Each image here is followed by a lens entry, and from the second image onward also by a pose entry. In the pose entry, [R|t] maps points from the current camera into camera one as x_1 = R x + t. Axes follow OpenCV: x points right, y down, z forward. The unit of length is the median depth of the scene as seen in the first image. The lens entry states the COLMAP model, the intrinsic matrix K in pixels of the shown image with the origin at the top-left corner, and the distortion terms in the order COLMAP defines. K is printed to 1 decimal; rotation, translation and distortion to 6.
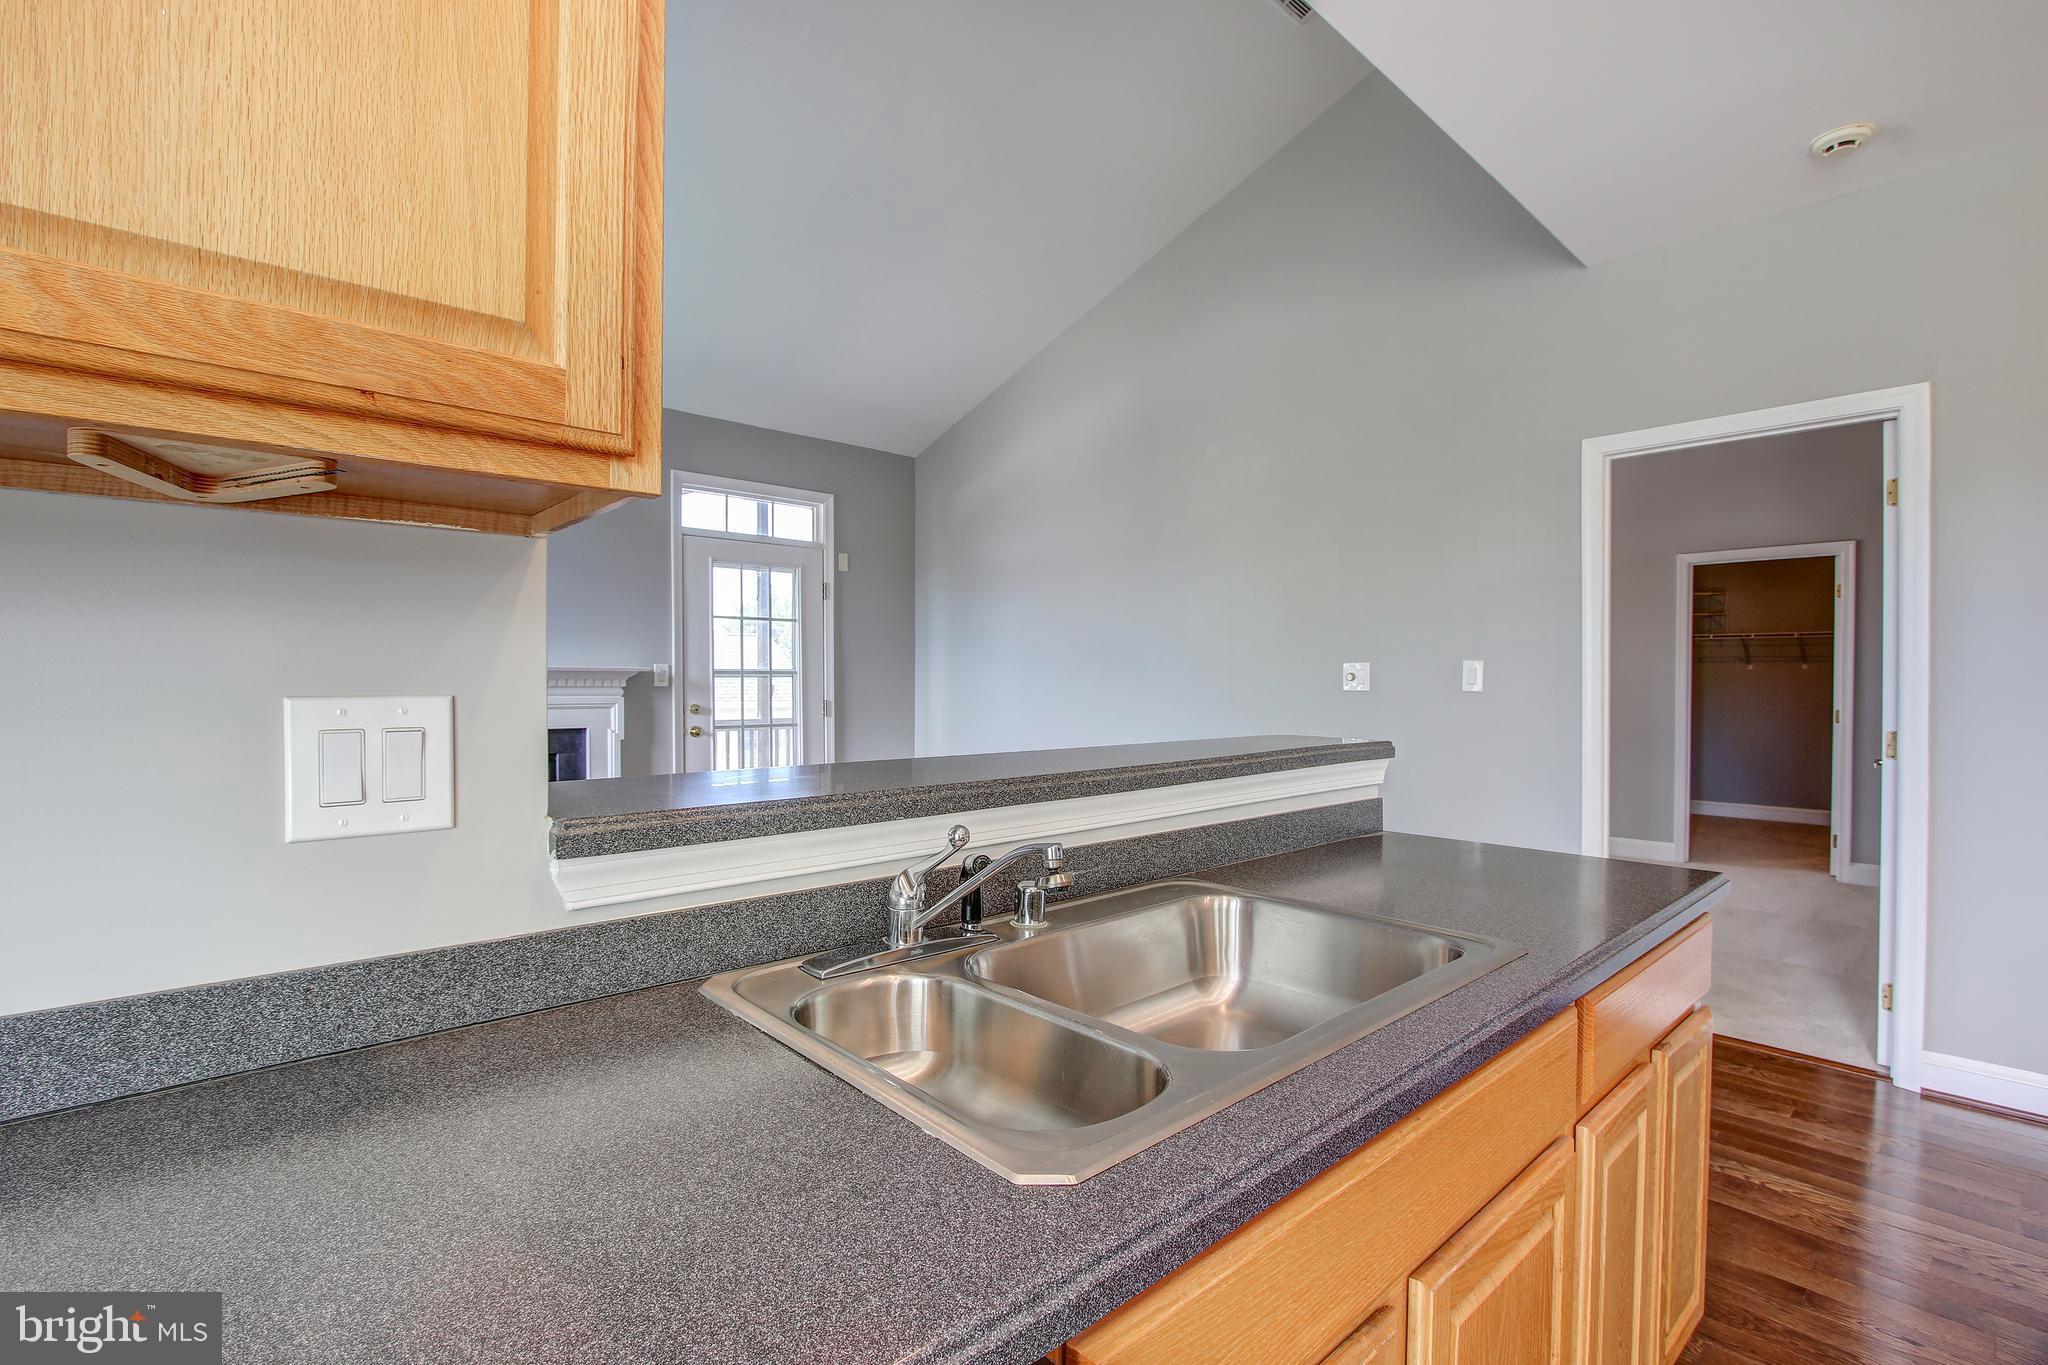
lens RADIAL K [[936.2, 0, 1032.0], [0, 936.2, 693.4], [0, 0, 1]] dist [-0.018280, 0.000461]
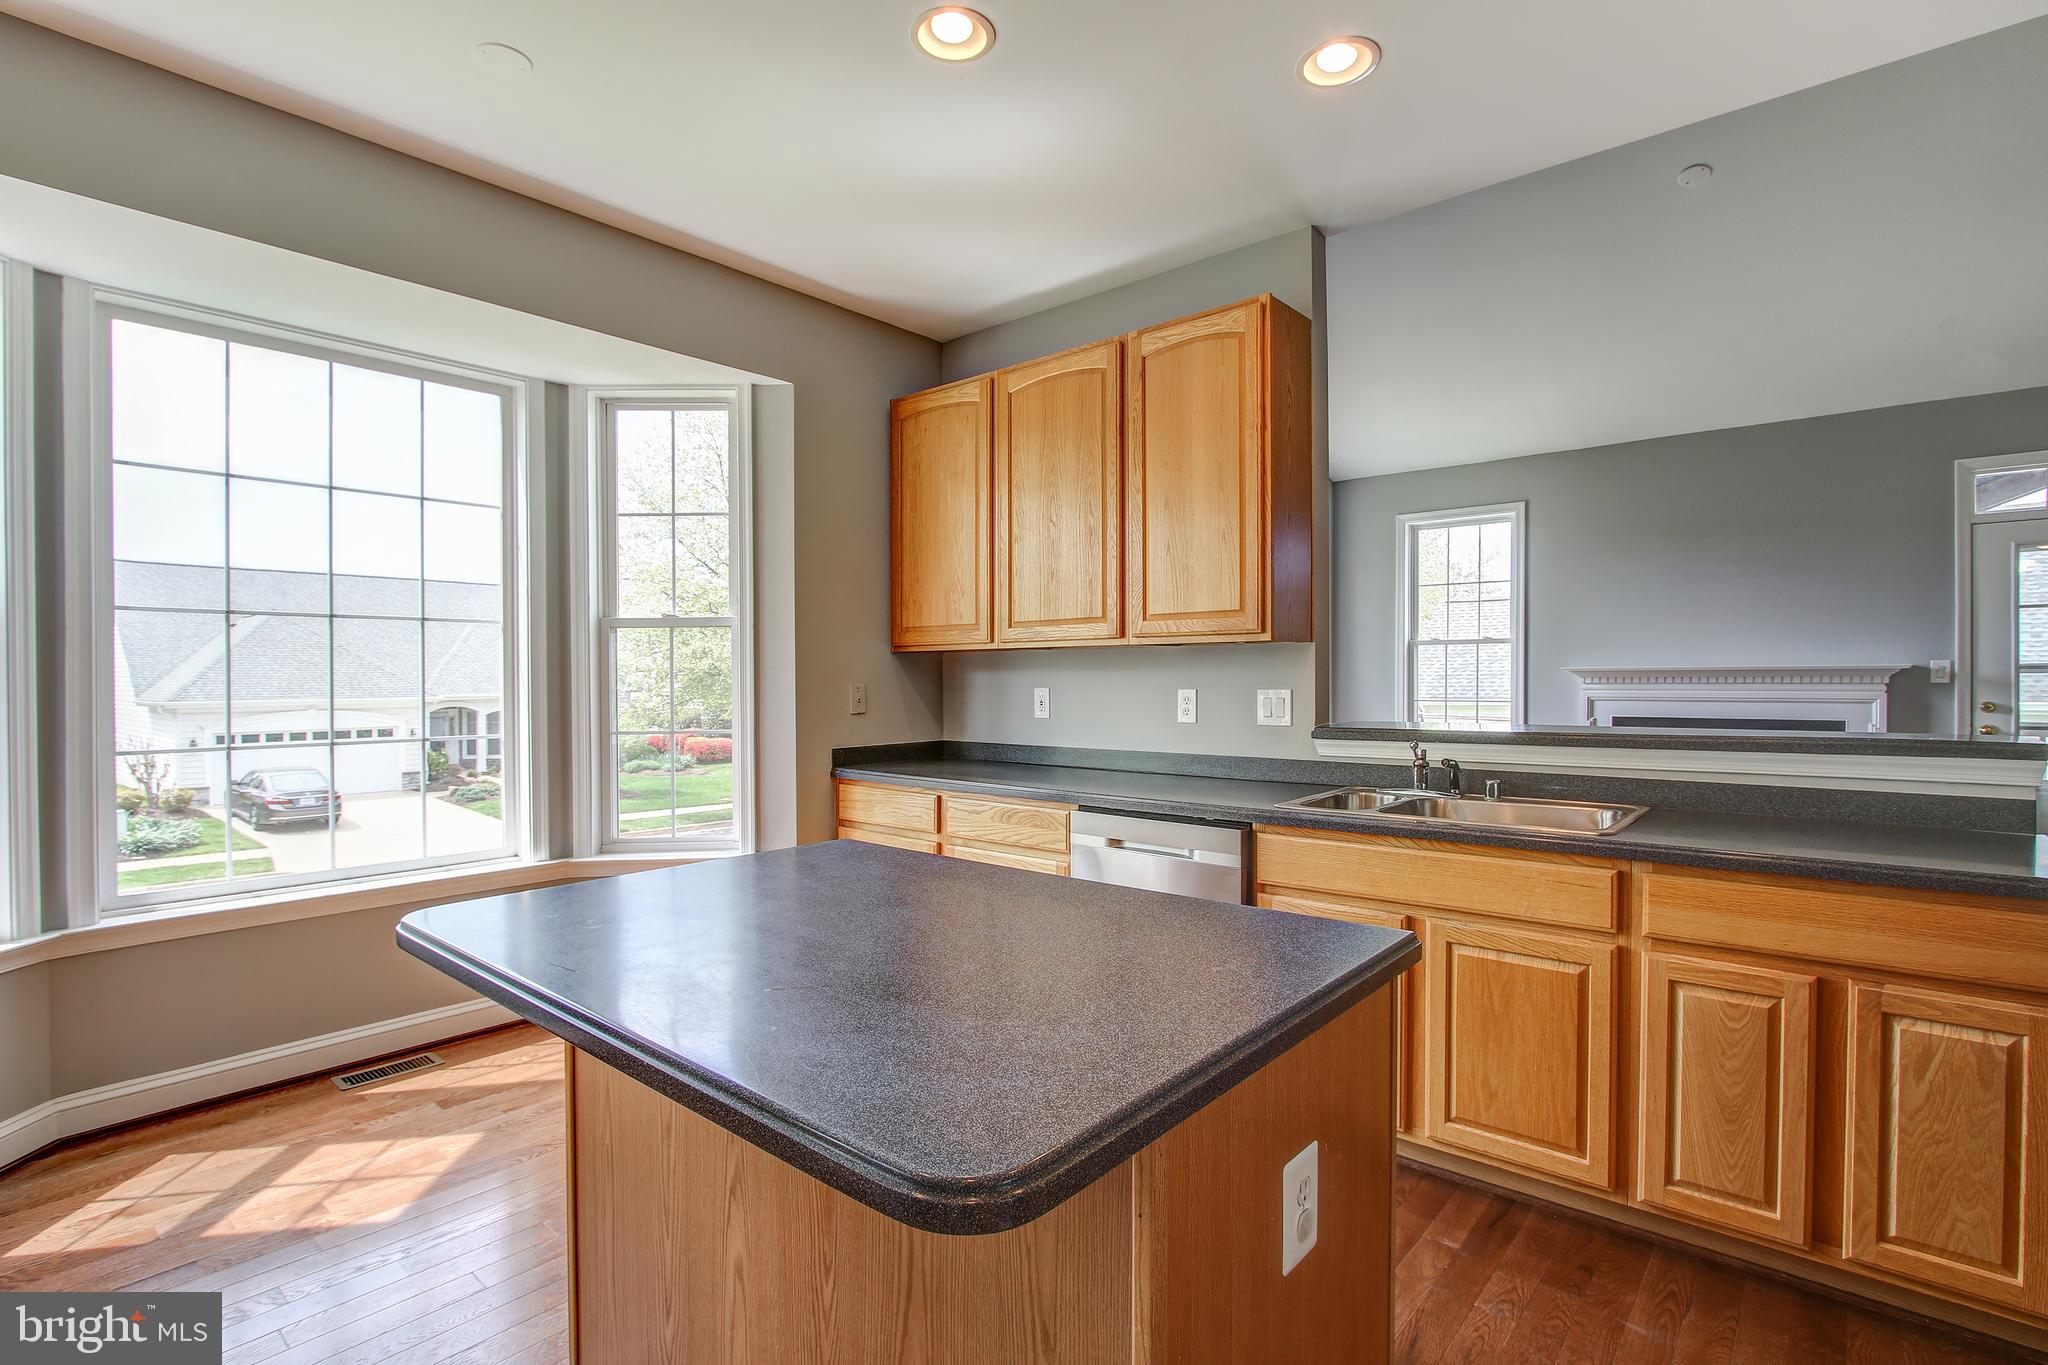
lens RADIAL K [[975.9, 0, 1030.2], [0, 975.9, 686.9], [0, 0, 1]] dist [-0.017402, 0.000478]
pose [[0.111686, 0.004994, -0.993731, 0.748621], [-0.004655, 0.999979, 0.004503, -0.004630], [0.993733, 0.004123, 0.111707, -0.105372]]
